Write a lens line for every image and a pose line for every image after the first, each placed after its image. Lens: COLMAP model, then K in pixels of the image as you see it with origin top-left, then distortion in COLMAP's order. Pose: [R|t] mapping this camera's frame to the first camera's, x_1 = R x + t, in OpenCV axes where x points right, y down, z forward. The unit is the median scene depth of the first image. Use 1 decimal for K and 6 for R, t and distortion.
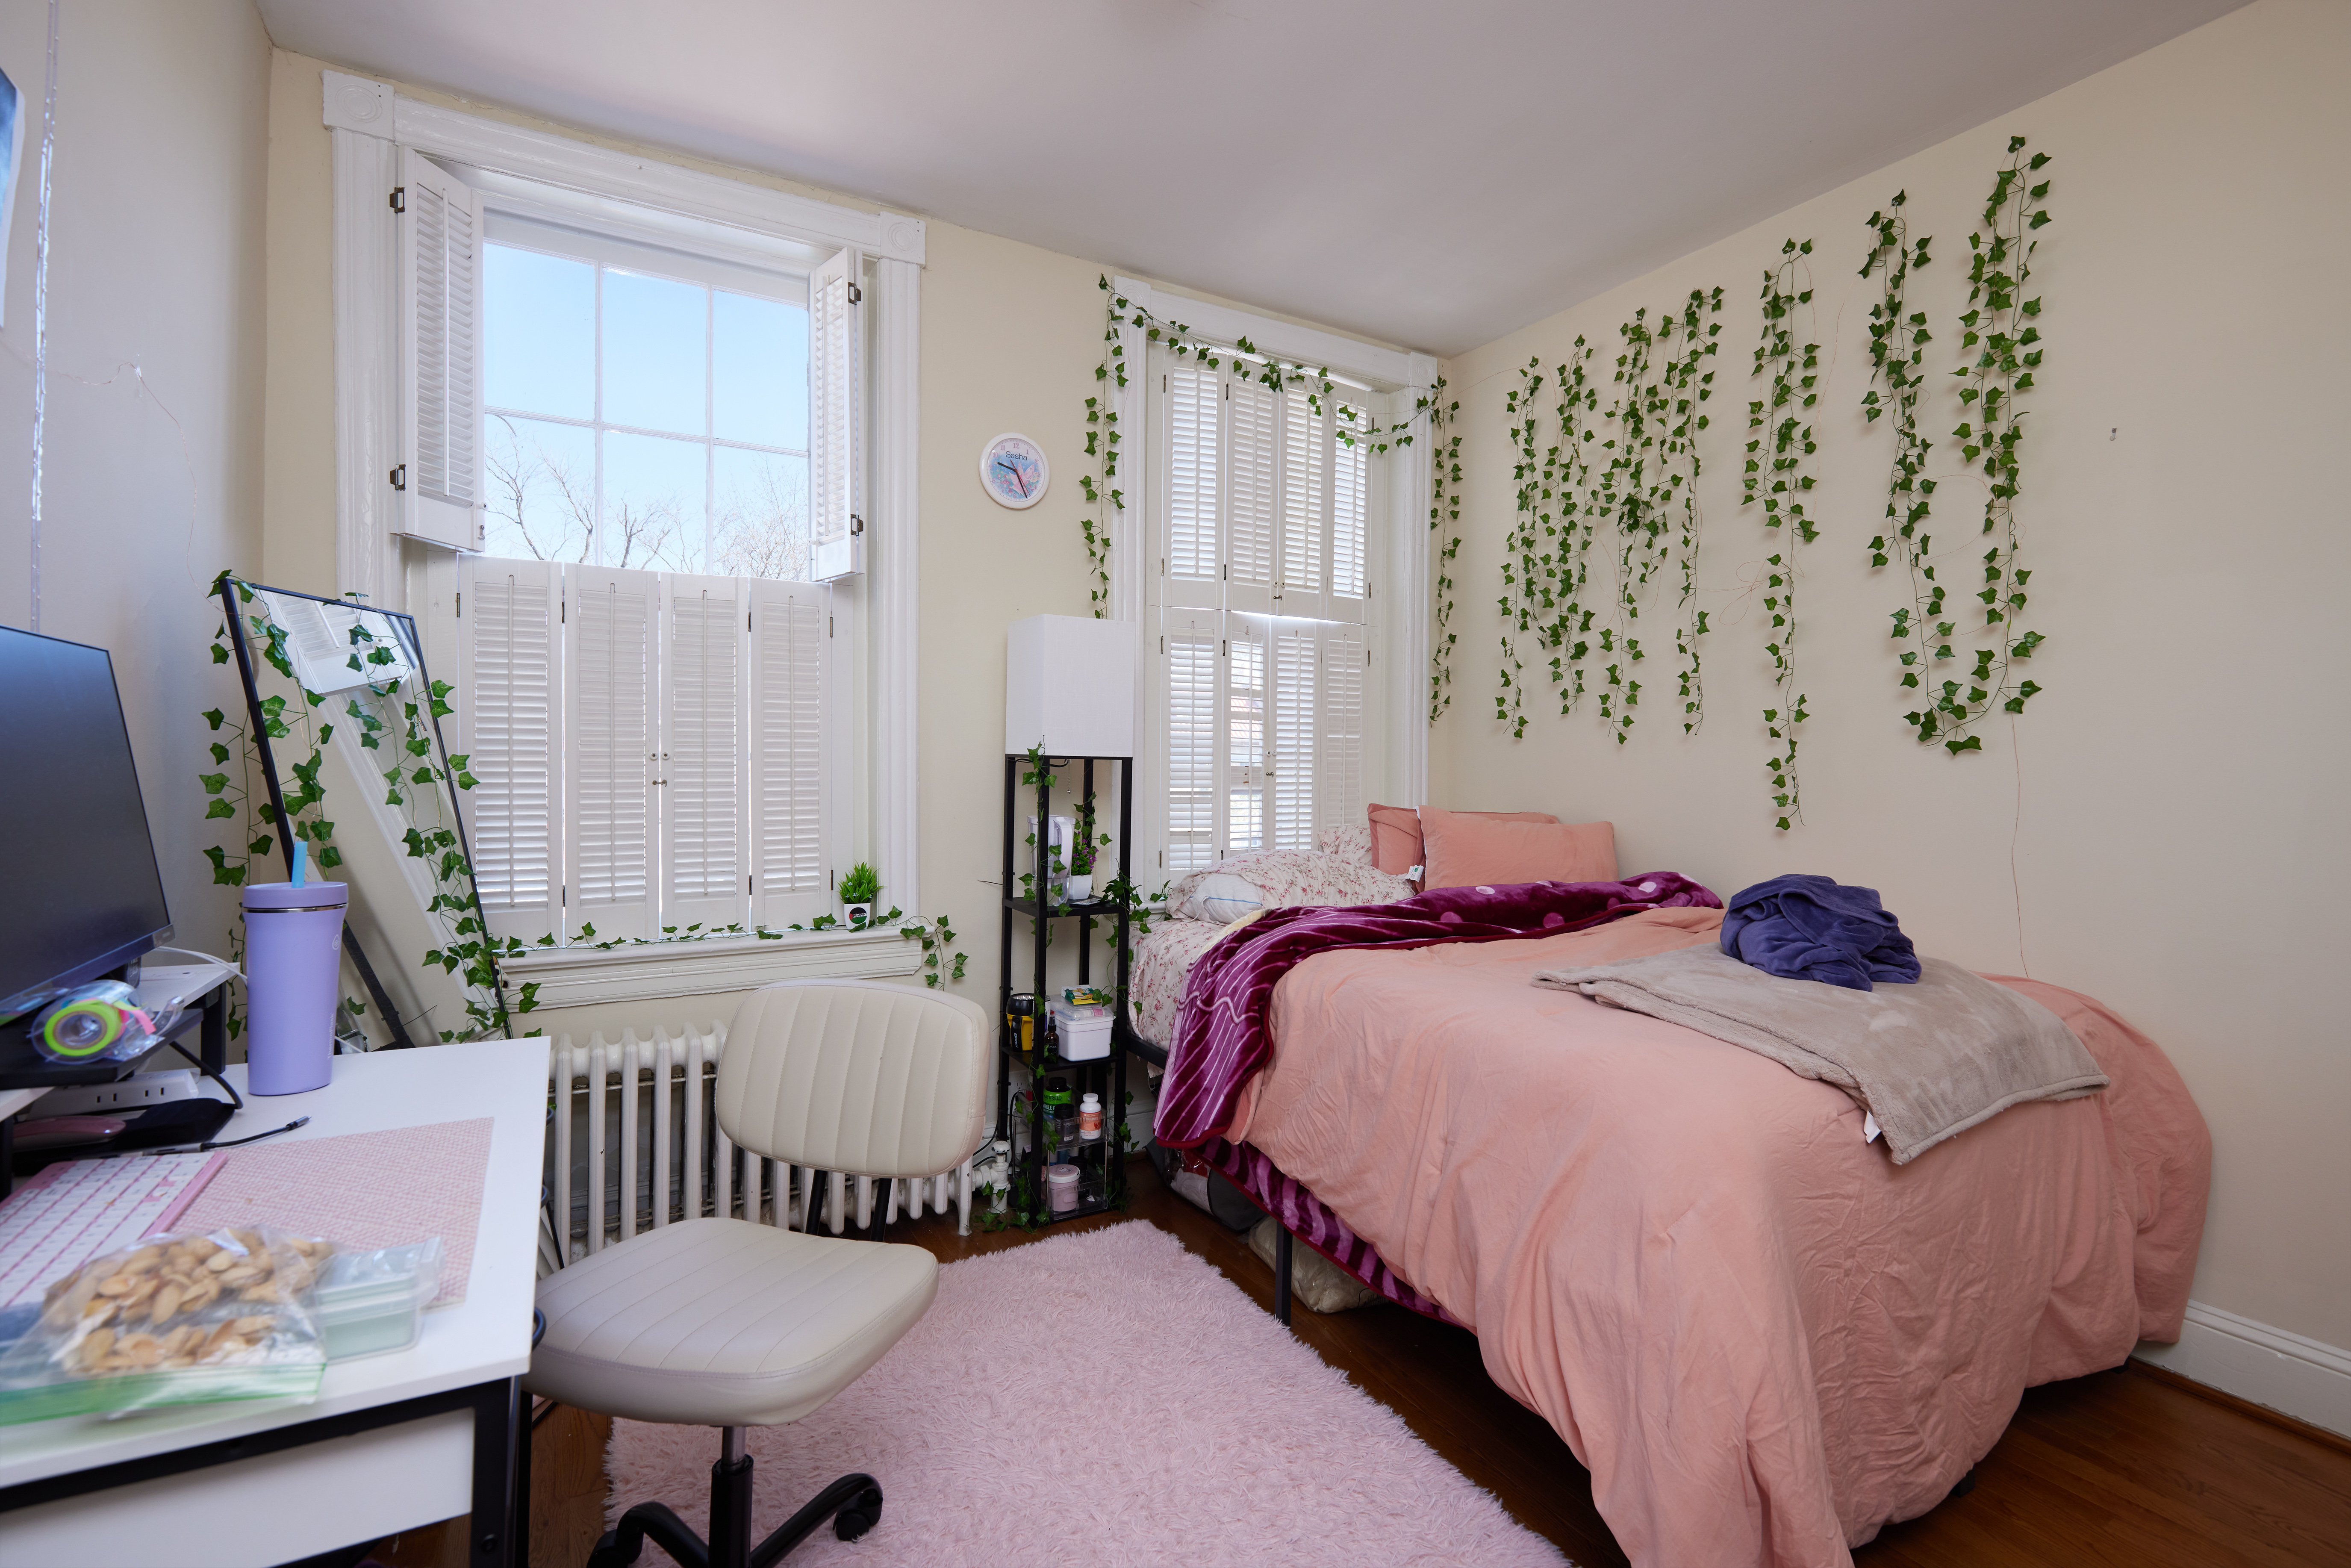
lens RADIAL K [[1071.8, 0, 1181.8], [0, 1071.8, 778.3], [0, 0, 1]] dist [0.002743, 0.000531]
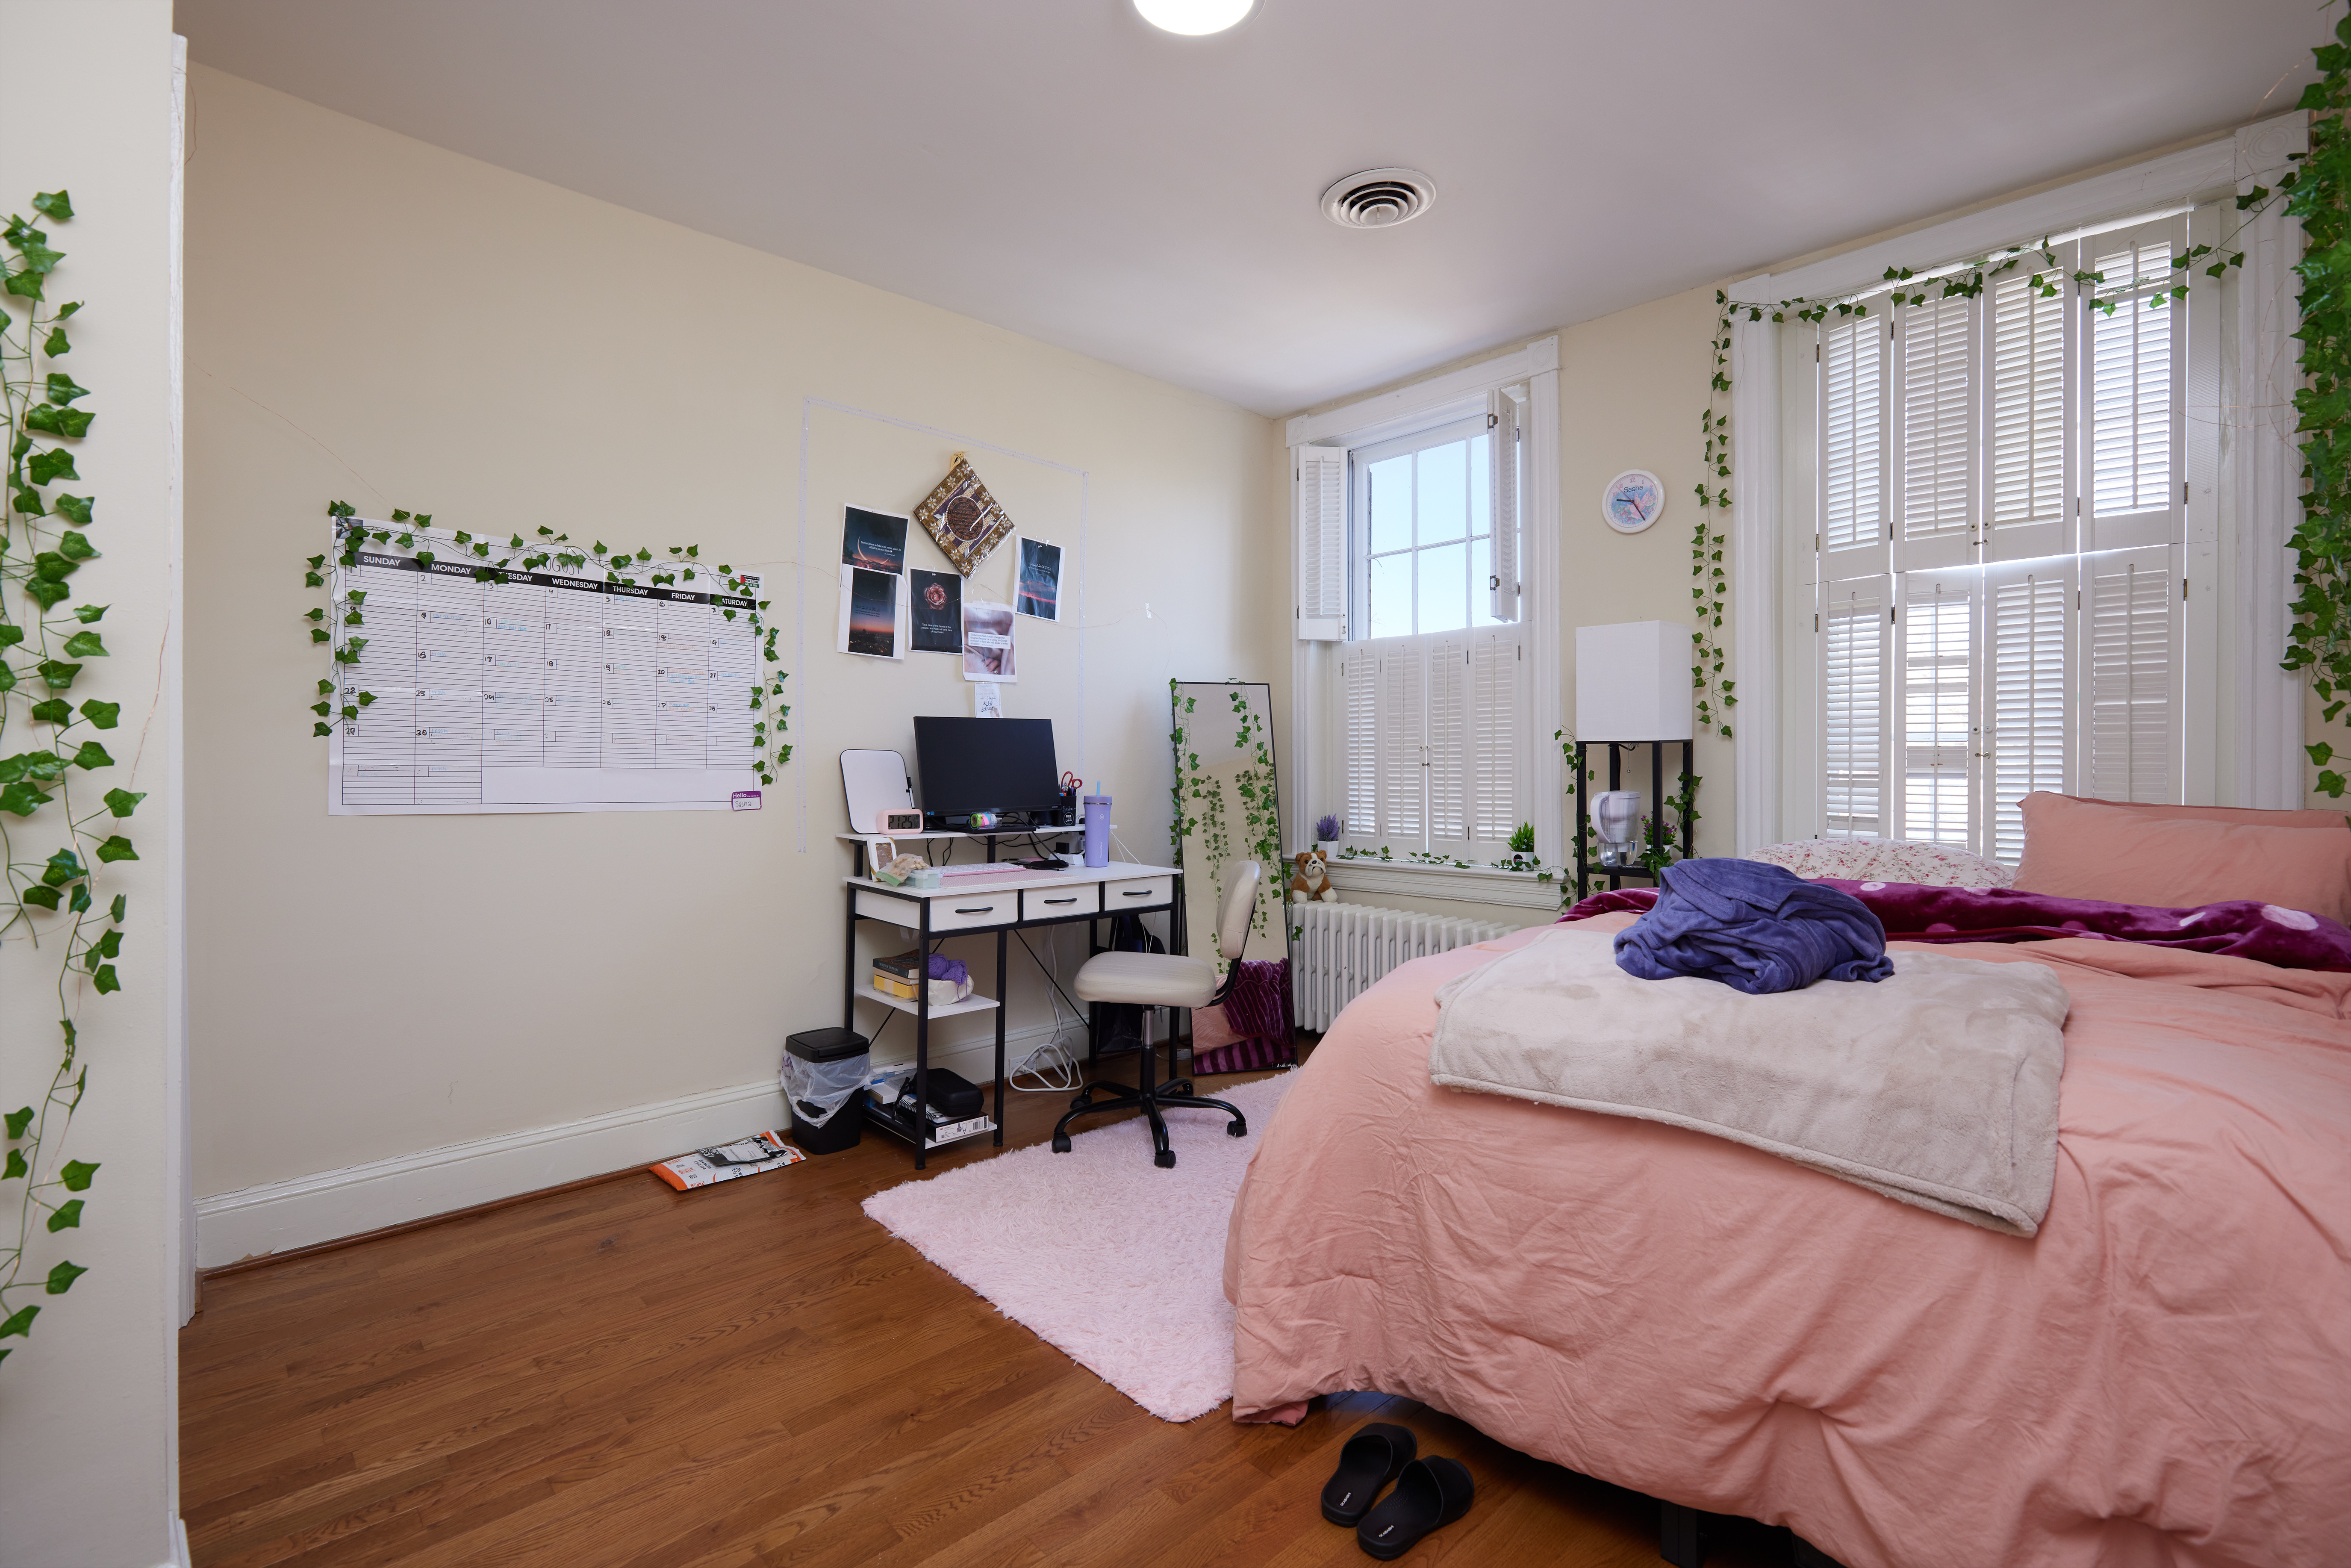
lens RADIAL K [[1071.8, 0, 1179.5], [0, 1071.8, 772.4], [0, 0, 1]] dist [0.002743, 0.000531]
pose [[0.234593, 0.006321, -0.972073, 0.782371], [-0.000363, 0.999979, 0.006414, 0.004710], [0.972094, -0.001152, 0.234591, 0.208470]]
